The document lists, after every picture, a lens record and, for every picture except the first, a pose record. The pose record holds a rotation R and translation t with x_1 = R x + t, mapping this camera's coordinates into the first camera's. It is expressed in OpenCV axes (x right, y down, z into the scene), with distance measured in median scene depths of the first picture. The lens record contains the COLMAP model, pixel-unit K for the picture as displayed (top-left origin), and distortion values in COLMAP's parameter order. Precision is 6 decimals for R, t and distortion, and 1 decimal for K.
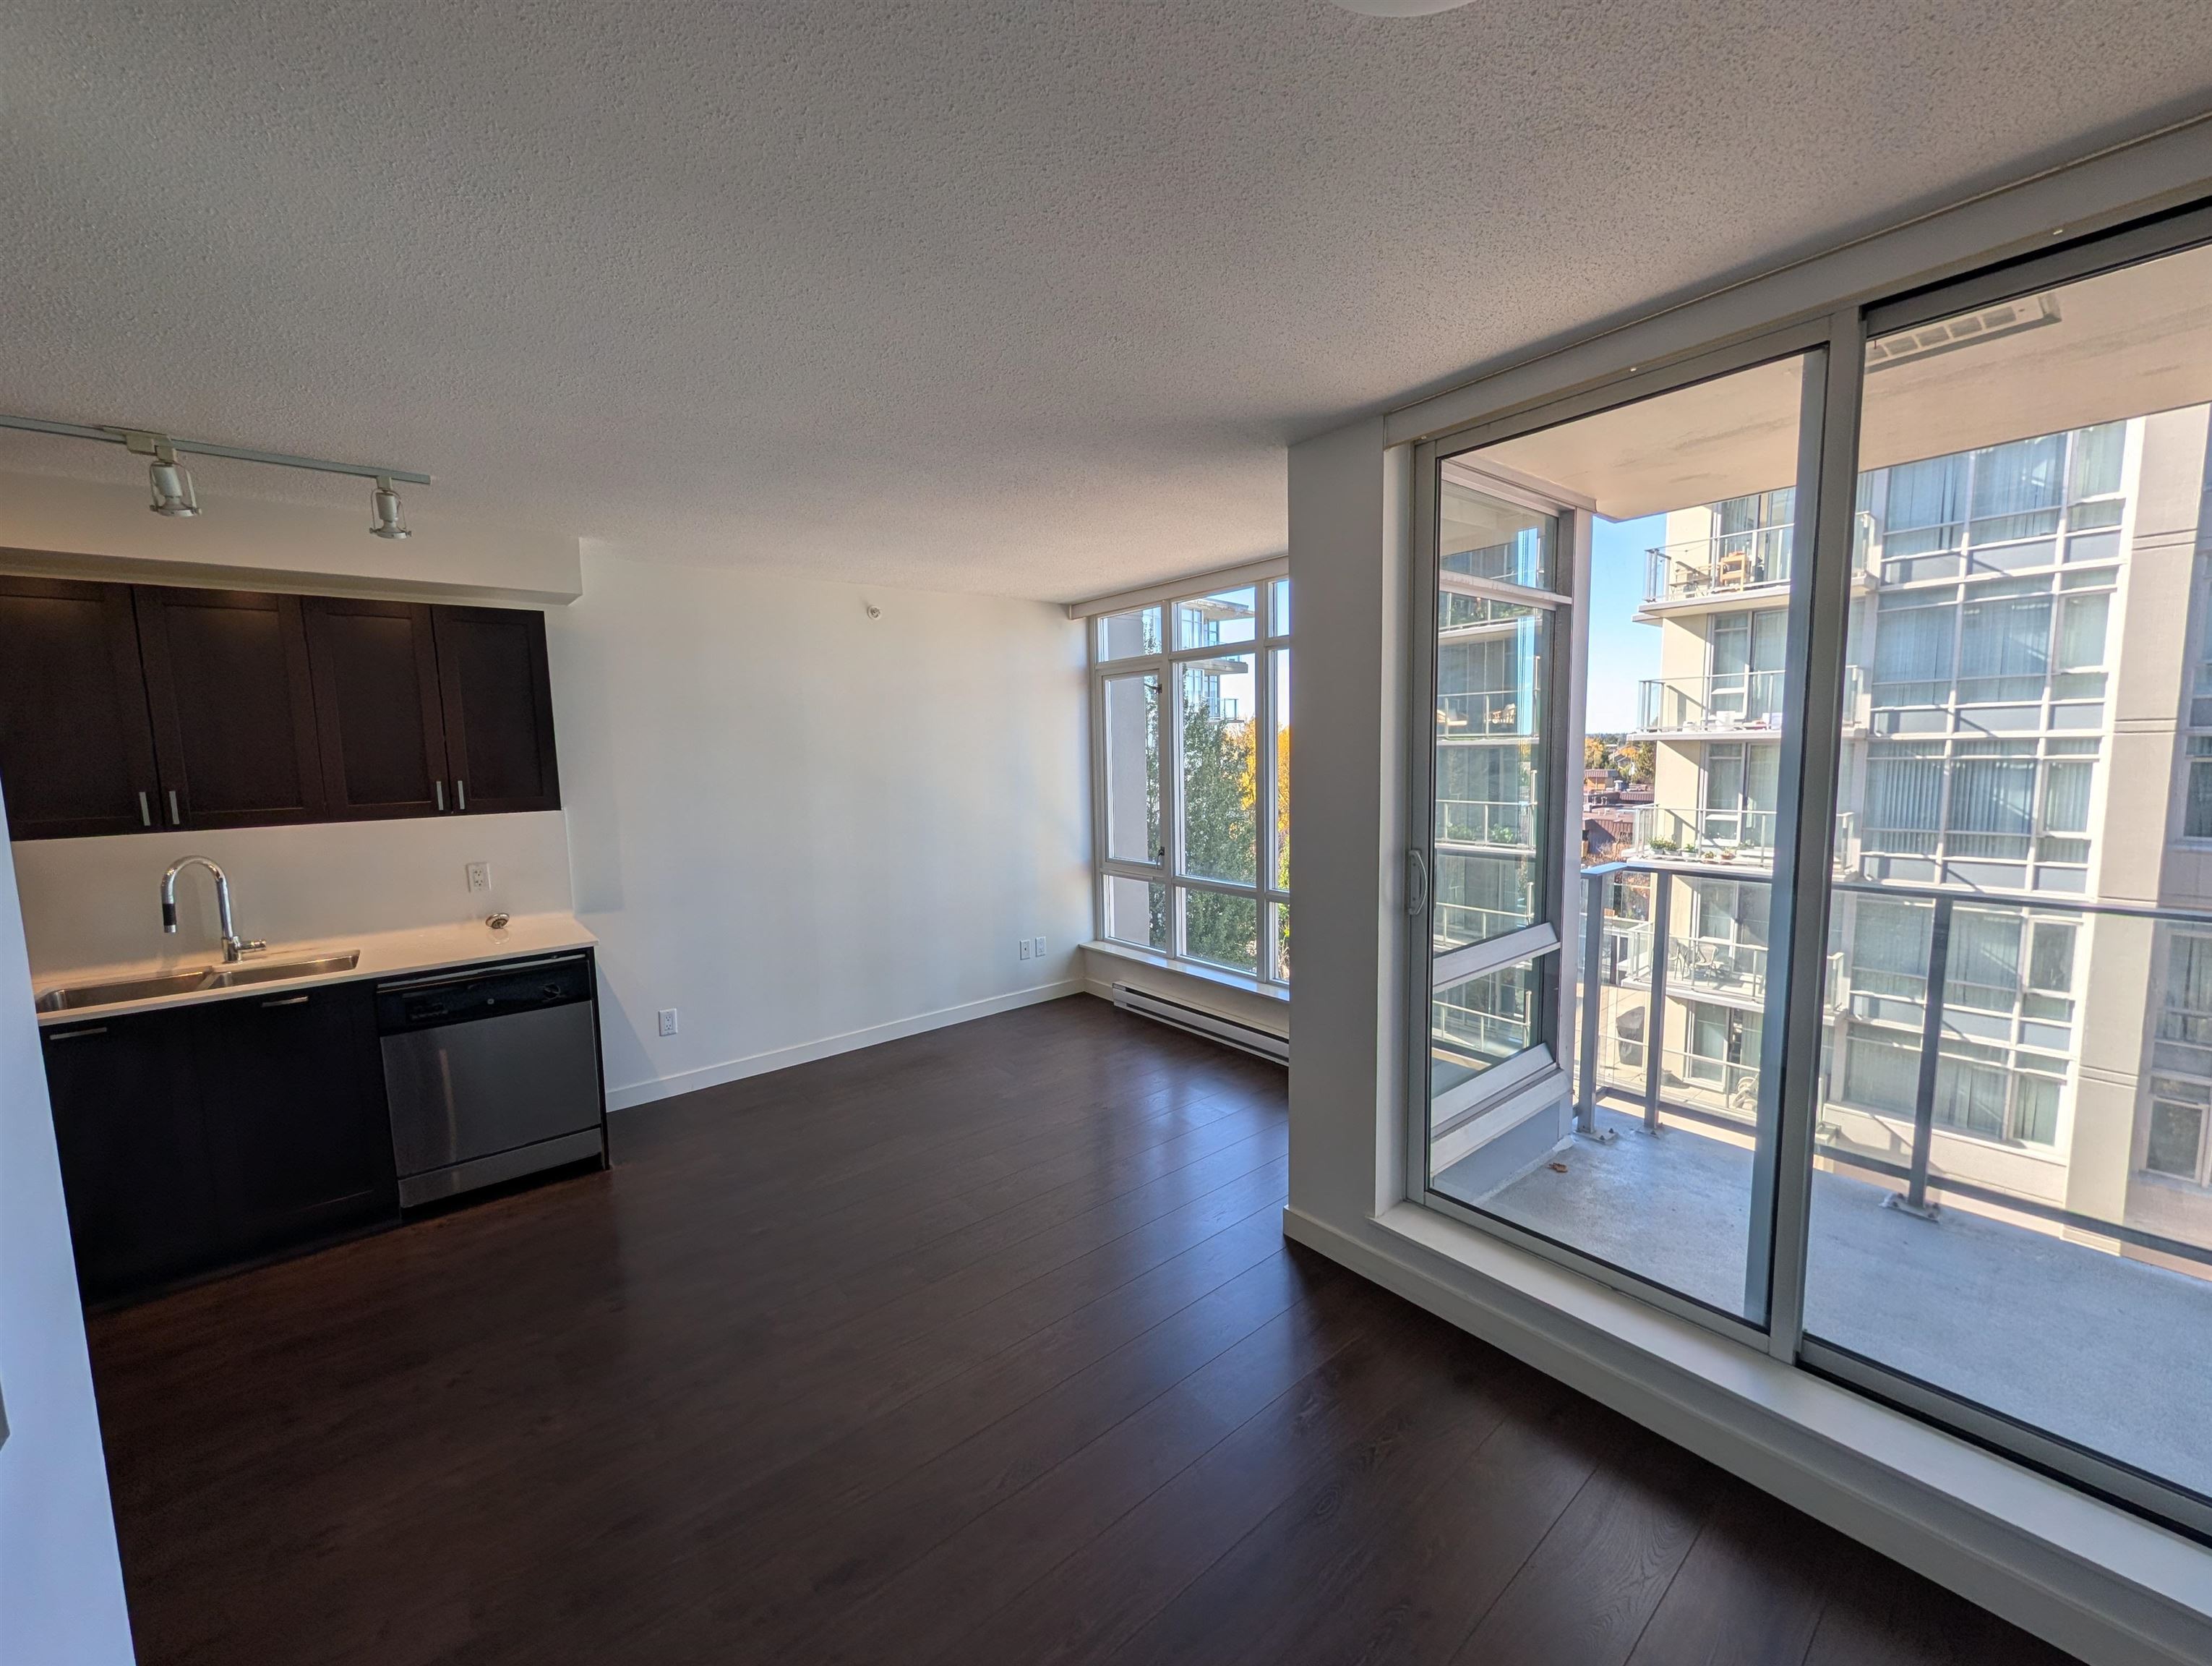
lens RADIAL K [[847.1, 0, 1097.7], [0, 847.1, 839.8], [0, 0, 1]] dist [-0.000745, 0.000012]
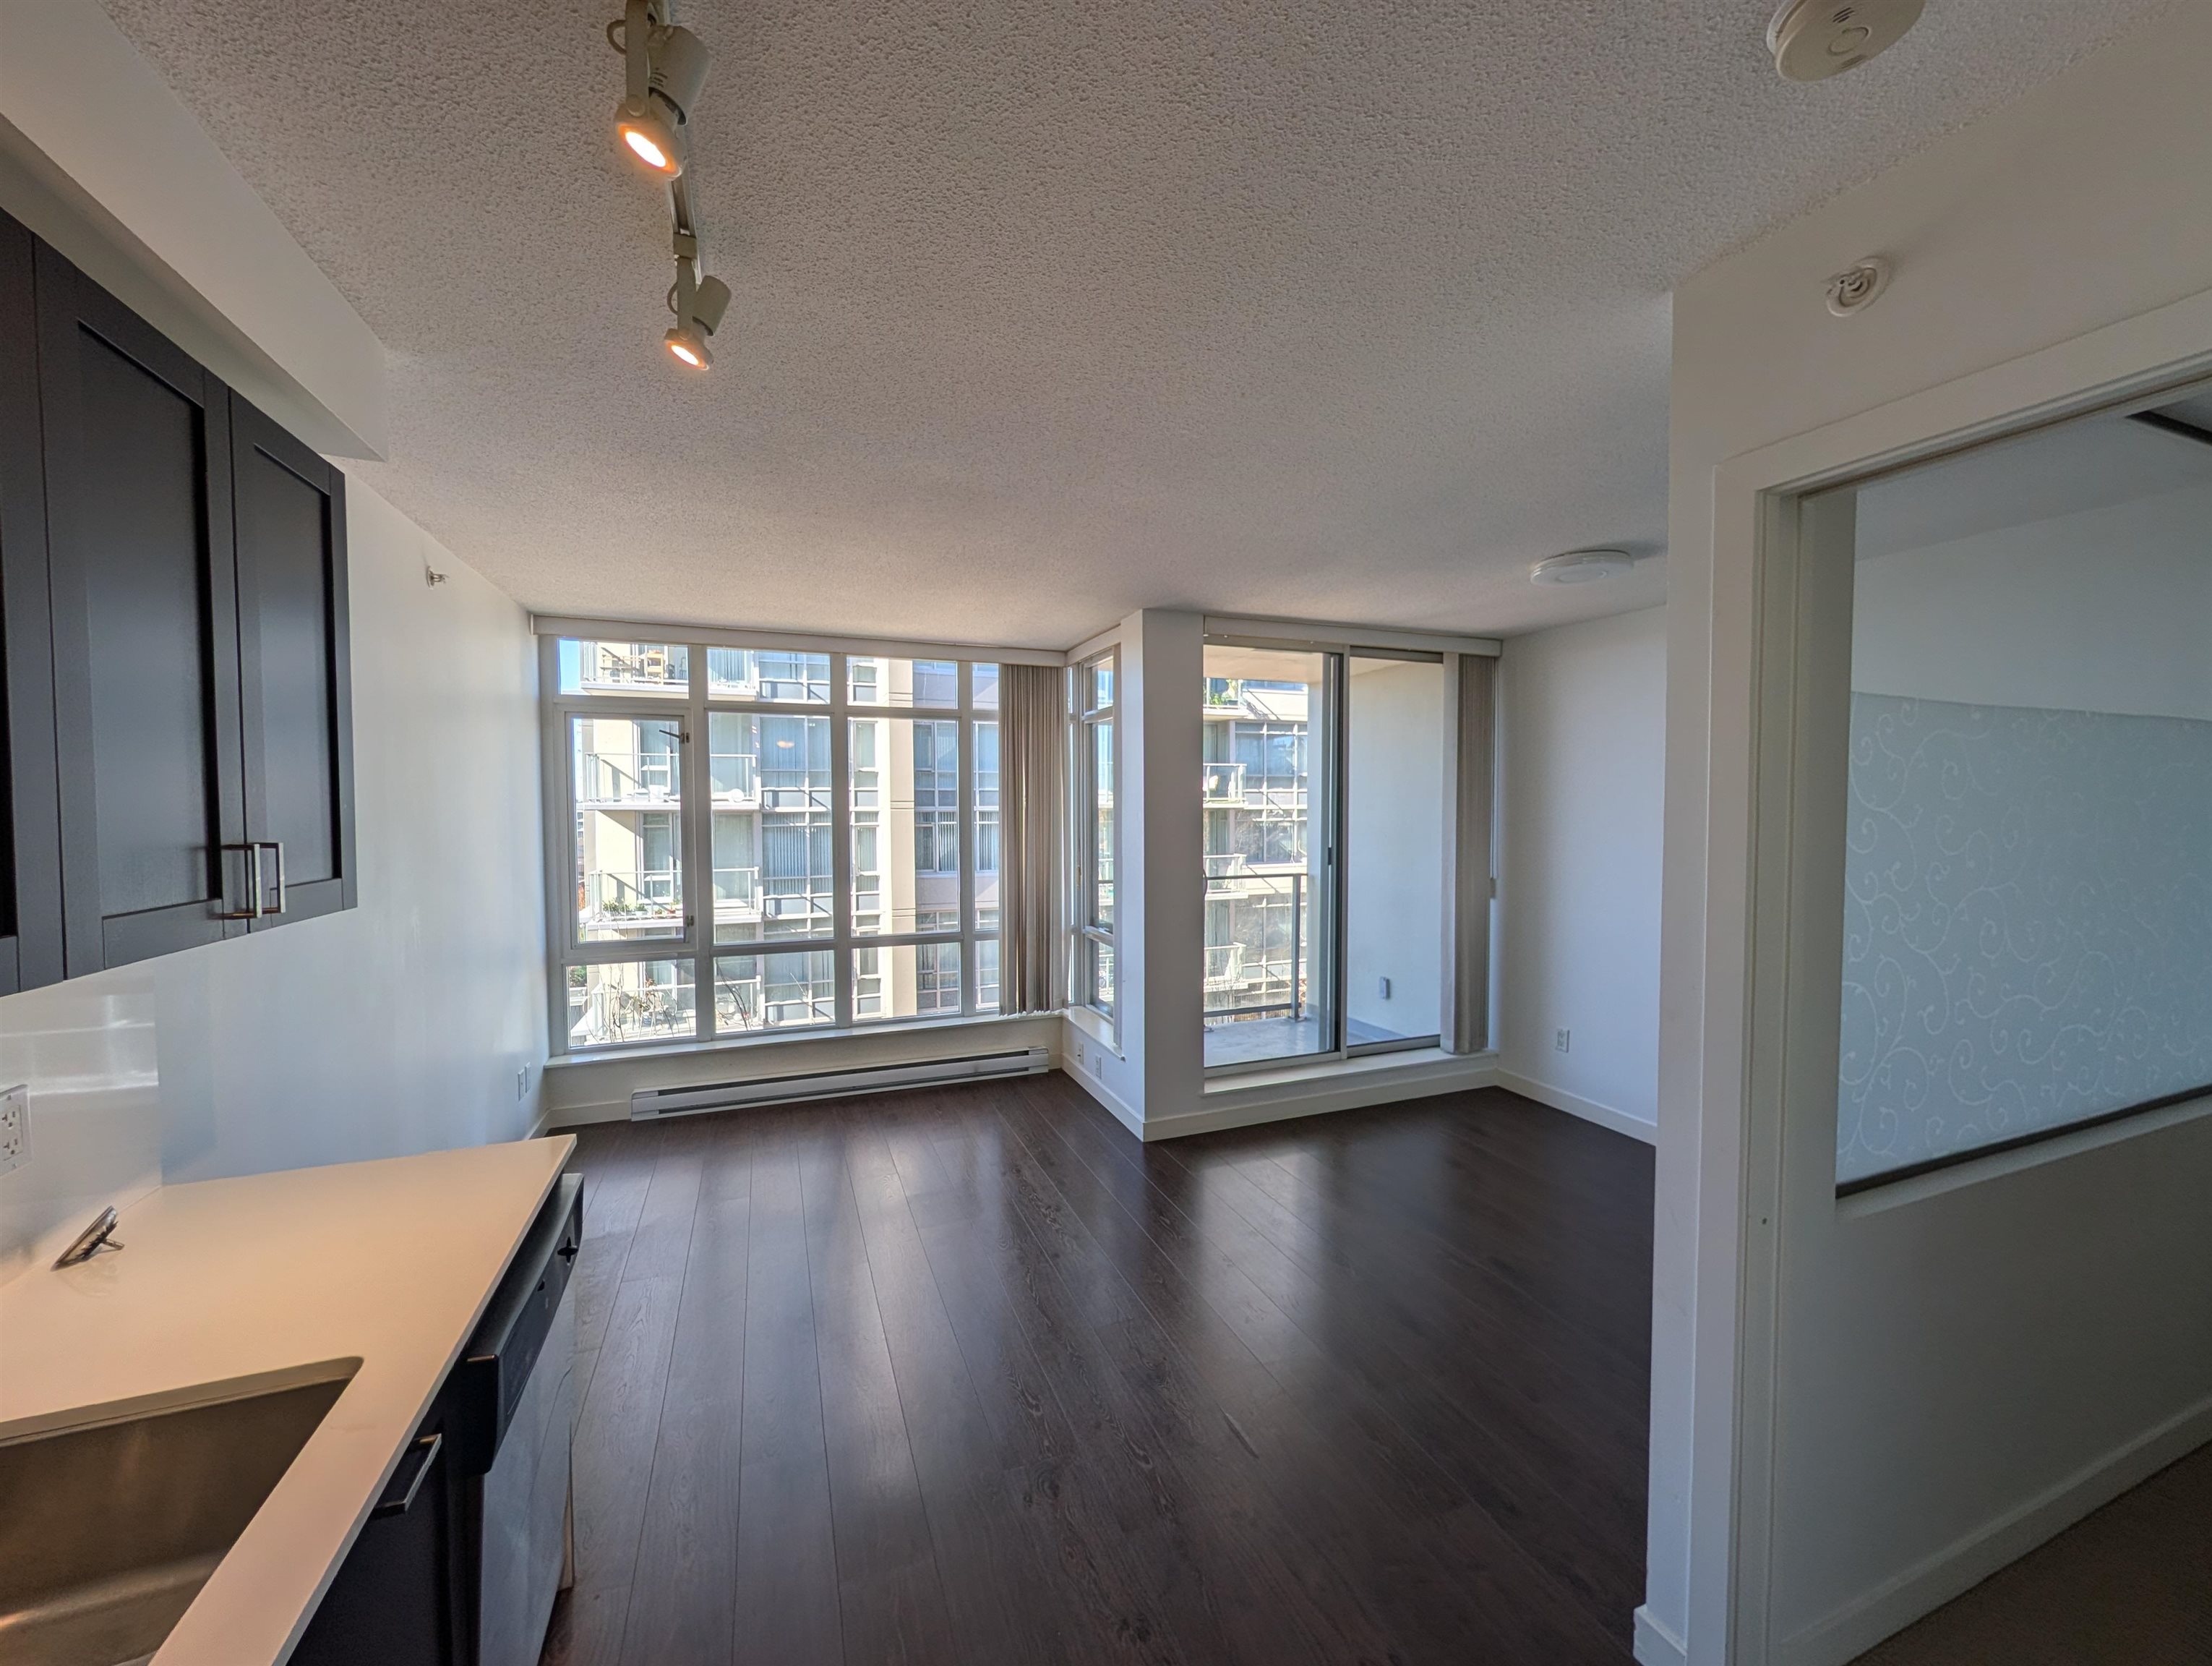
lens RADIAL K [[847.1, 0, 1097.7], [0, 847.1, 839.8], [0, 0, 1]] dist [-0.000745, 0.000012]
pose [[0.300144, -0.018438, 0.953716, -0.178223], [0.099612, 0.994953, -0.012114, -0.004819], [-0.948678, 0.098637, 0.300466, 0.092750]]
